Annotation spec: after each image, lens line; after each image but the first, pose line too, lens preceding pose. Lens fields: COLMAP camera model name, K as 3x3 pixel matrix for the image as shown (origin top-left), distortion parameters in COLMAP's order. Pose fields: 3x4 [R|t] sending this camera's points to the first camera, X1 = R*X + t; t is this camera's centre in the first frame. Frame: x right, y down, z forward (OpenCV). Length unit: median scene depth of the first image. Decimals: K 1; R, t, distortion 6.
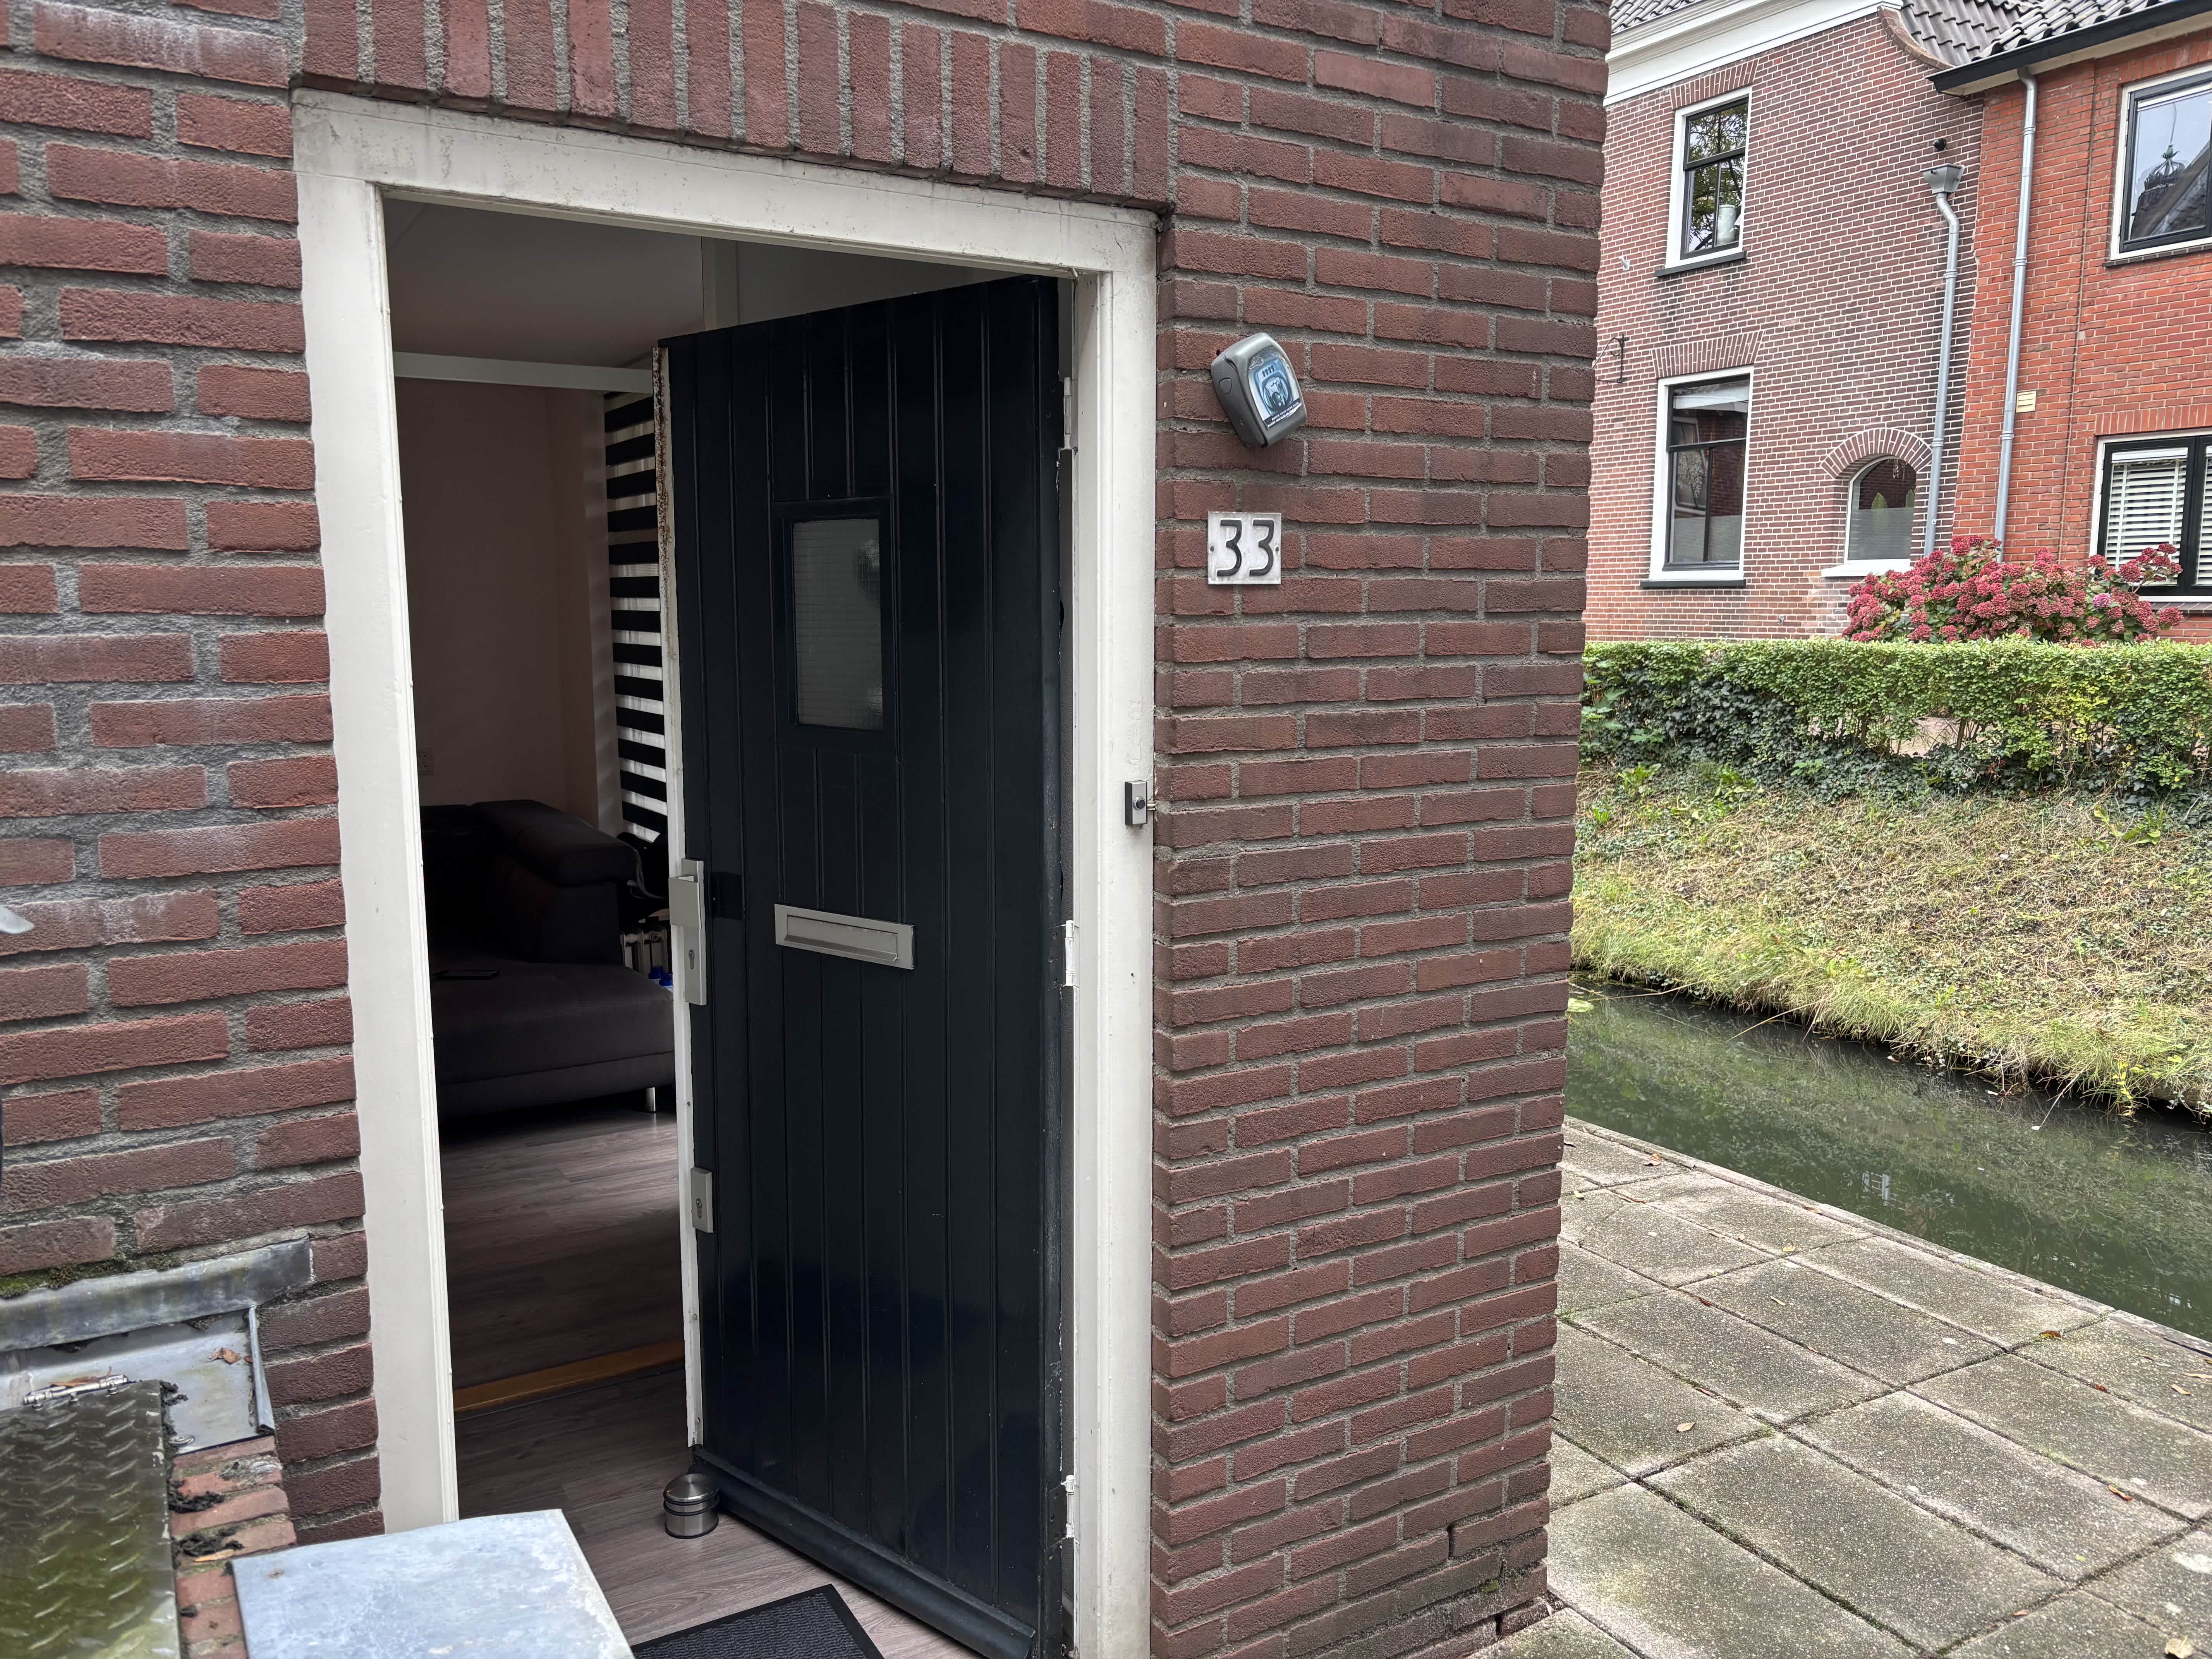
lens RADIAL K [[1698.1, 0, 1104.3], [0, 1698.1, 832.1], [0, 0, 1]] dist [0.061460, -0.055807]
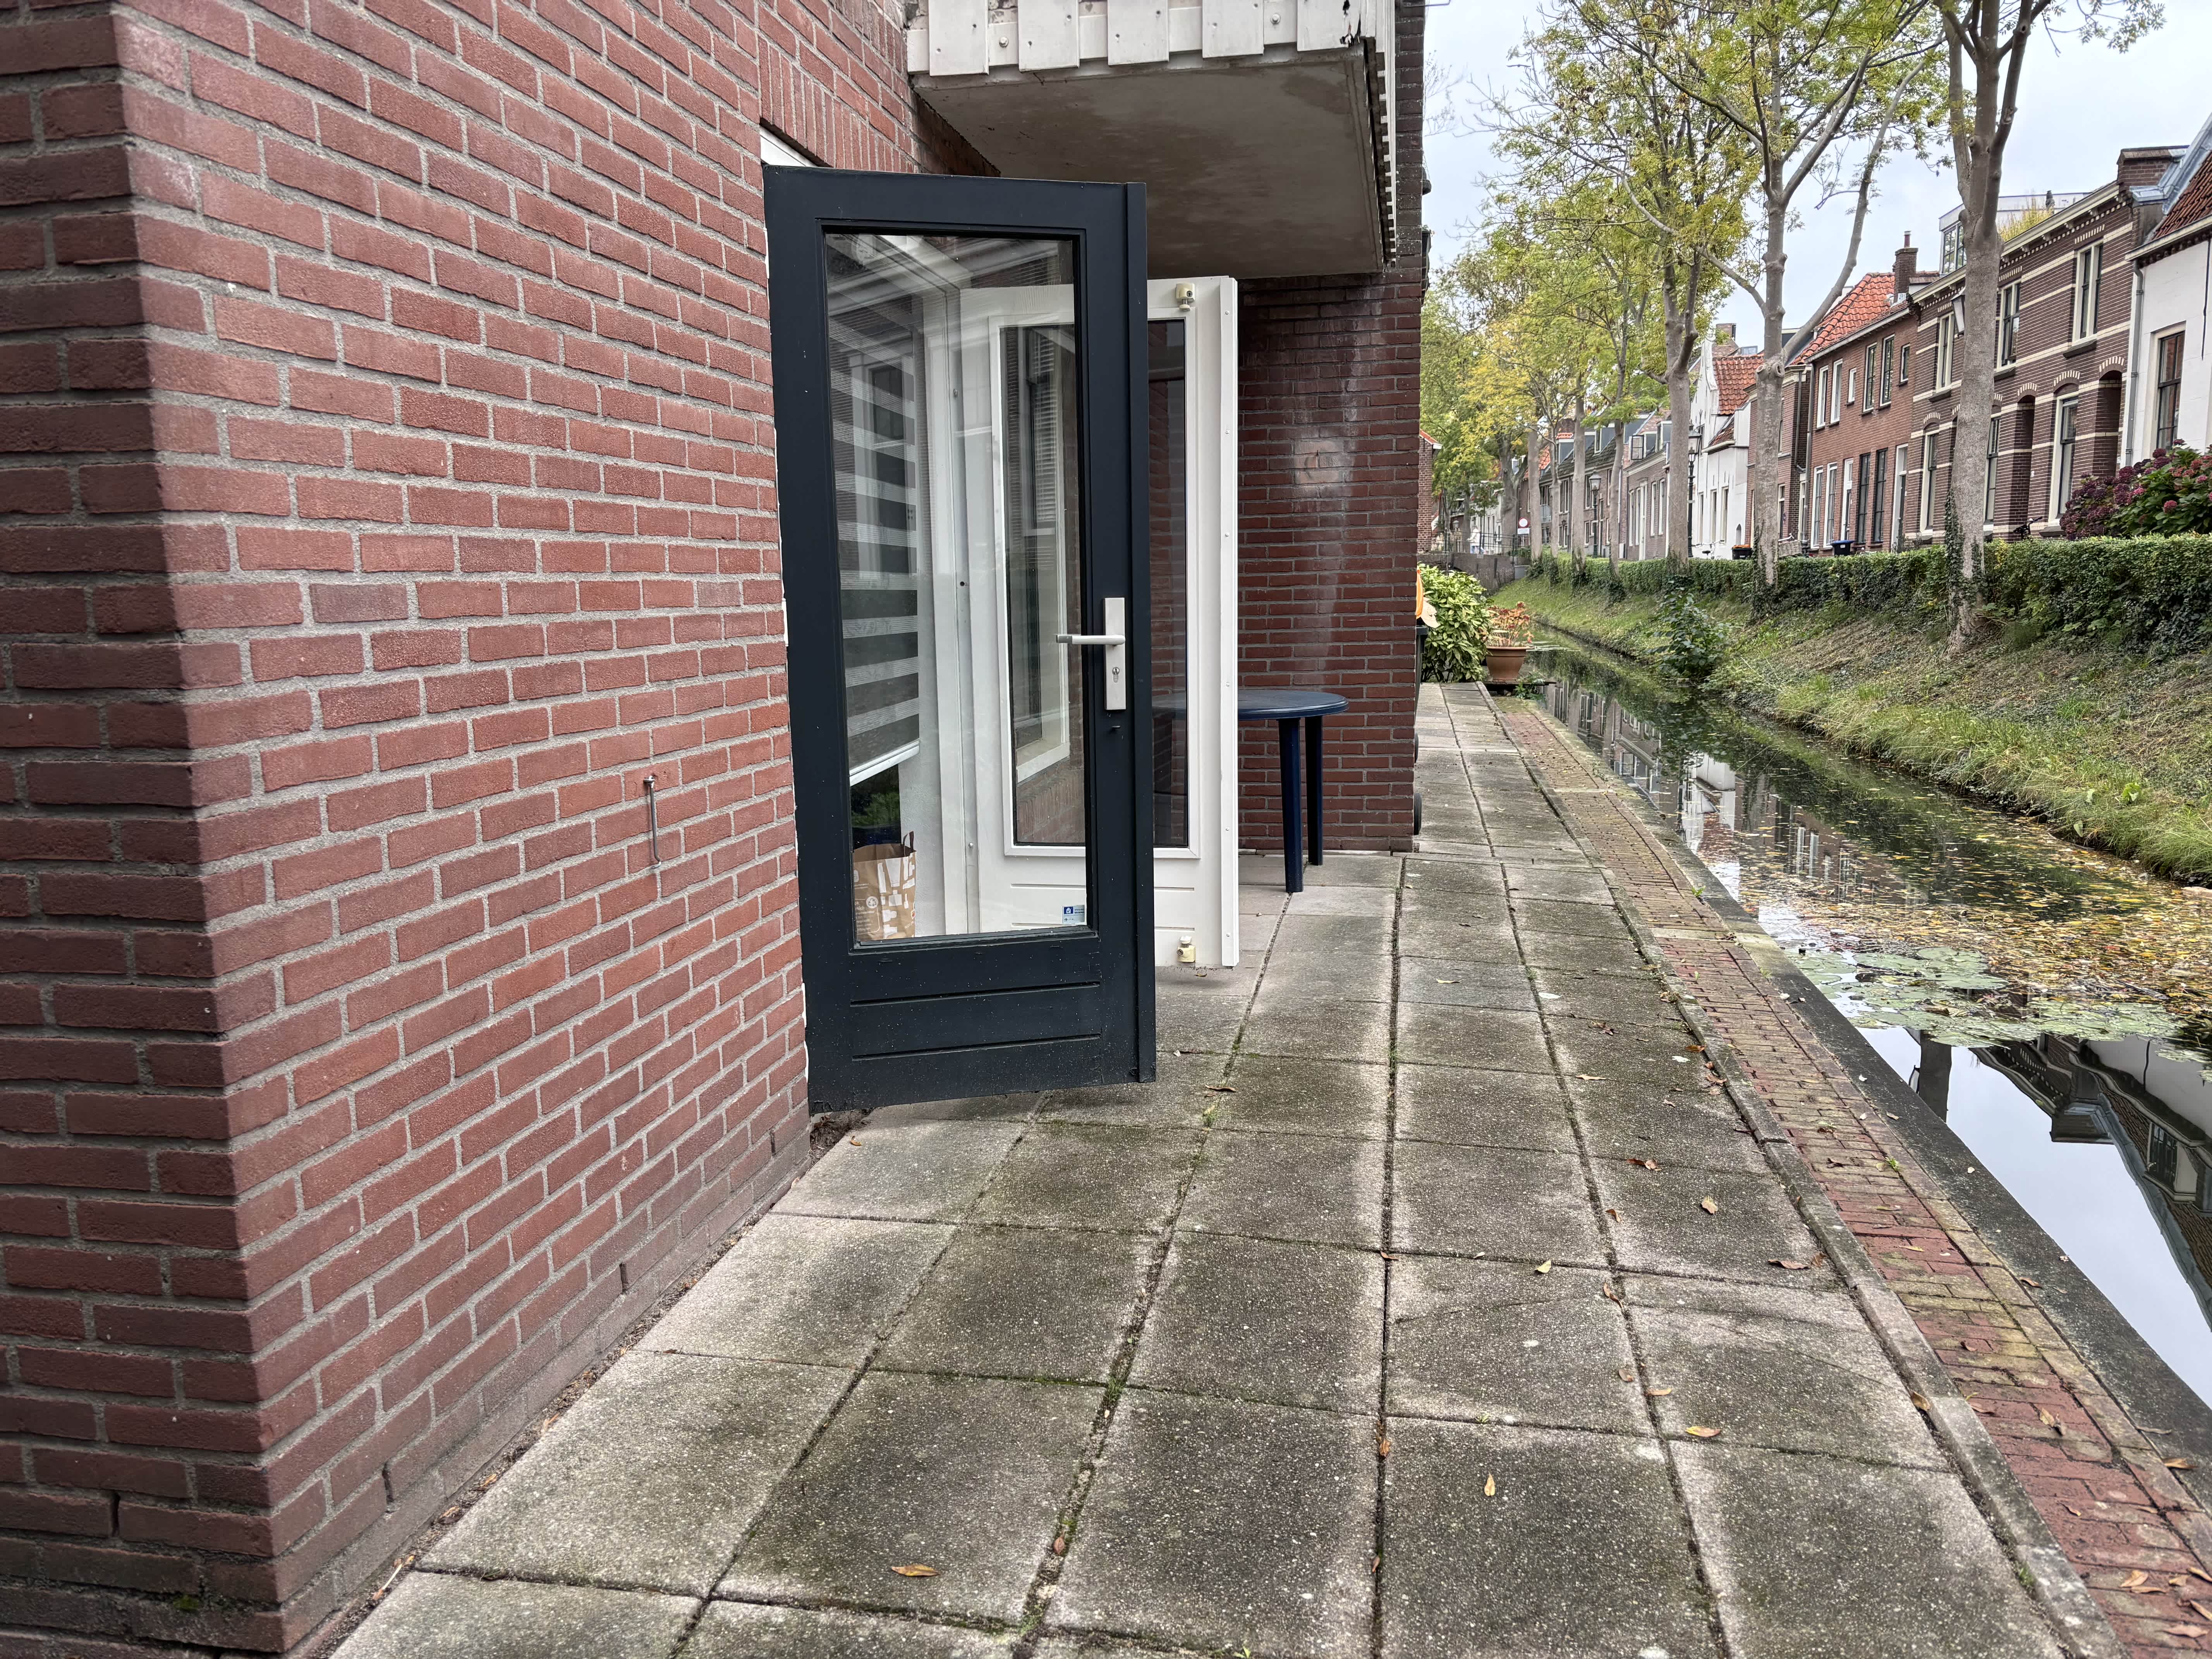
lens RADIAL K [[1698.1, 0, 1101.9], [0, 1698.1, 831.2], [0, 0, 1]] dist [0.061460, -0.055807]
pose [[0.737210, 0.080914, -0.670801, 0.988938], [-0.066354, 0.996674, 0.047298, 0.057035], [0.672397, 0.009642, 0.740128, 0.732990]]
